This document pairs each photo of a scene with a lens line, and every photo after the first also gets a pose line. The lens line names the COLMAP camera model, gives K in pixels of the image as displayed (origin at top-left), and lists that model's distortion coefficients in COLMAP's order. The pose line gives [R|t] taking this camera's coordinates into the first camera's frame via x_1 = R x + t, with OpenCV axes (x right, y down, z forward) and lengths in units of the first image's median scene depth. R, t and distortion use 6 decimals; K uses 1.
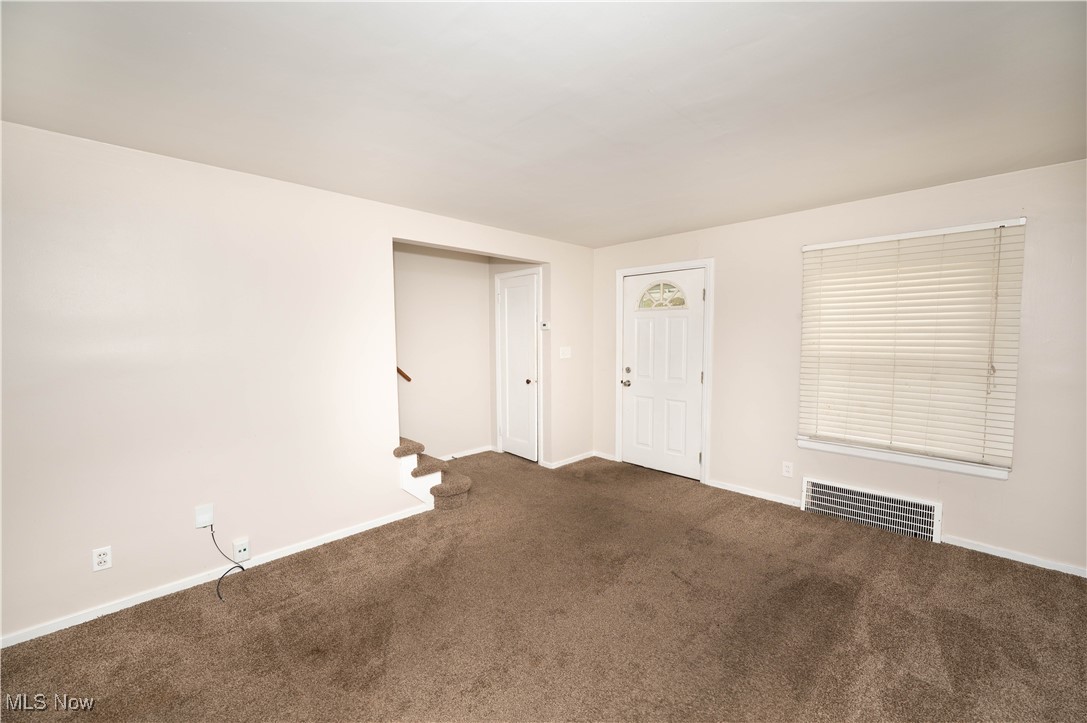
lens RADIAL K [[431.5, 0, 547.6], [0, 431.5, 364.5], [0, 0, 1]] dist [-0.000105, -0.000629]
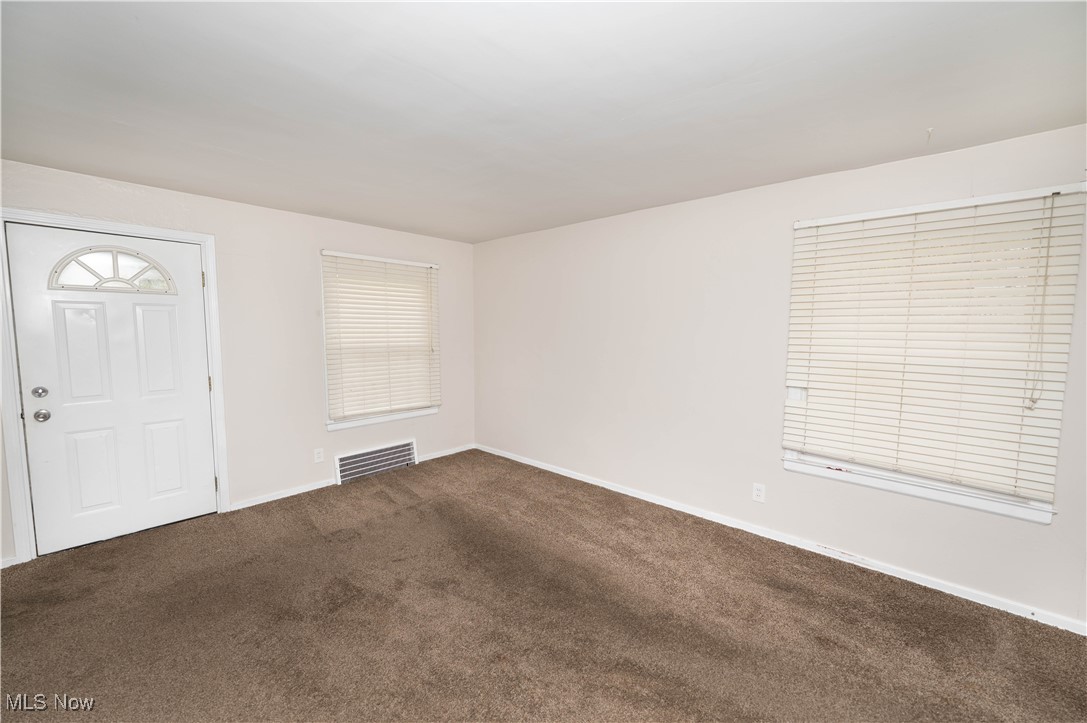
lens RADIAL K [[431.5, 0, 544.8], [0, 431.5, 363.3], [0, 0, 1]] dist [-0.000105, -0.000629]
pose [[-0.042064, -0.077577, 0.996099, -0.560274], [0.065845, 0.994598, 0.080241, -0.037237], [-0.996943, 0.068963, -0.036728, 0.501154]]
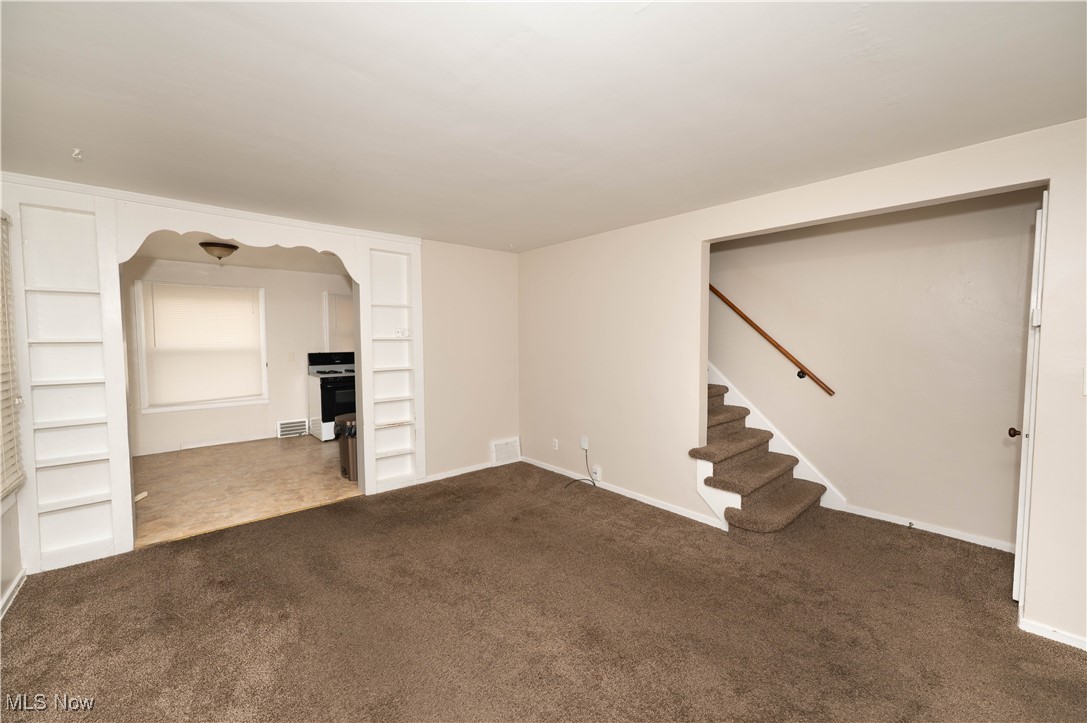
lens RADIAL K [[431.5, 0, 542.4], [0, 431.5, 361.7], [0, 0, 1]] dist [-0.000105, -0.000629]
pose [[-0.074729, 0.055963, -0.995632, 0.678772], [-0.068771, 0.995758, 0.061132, -0.047505], [0.994830, 0.073039, -0.070564, 0.698513]]
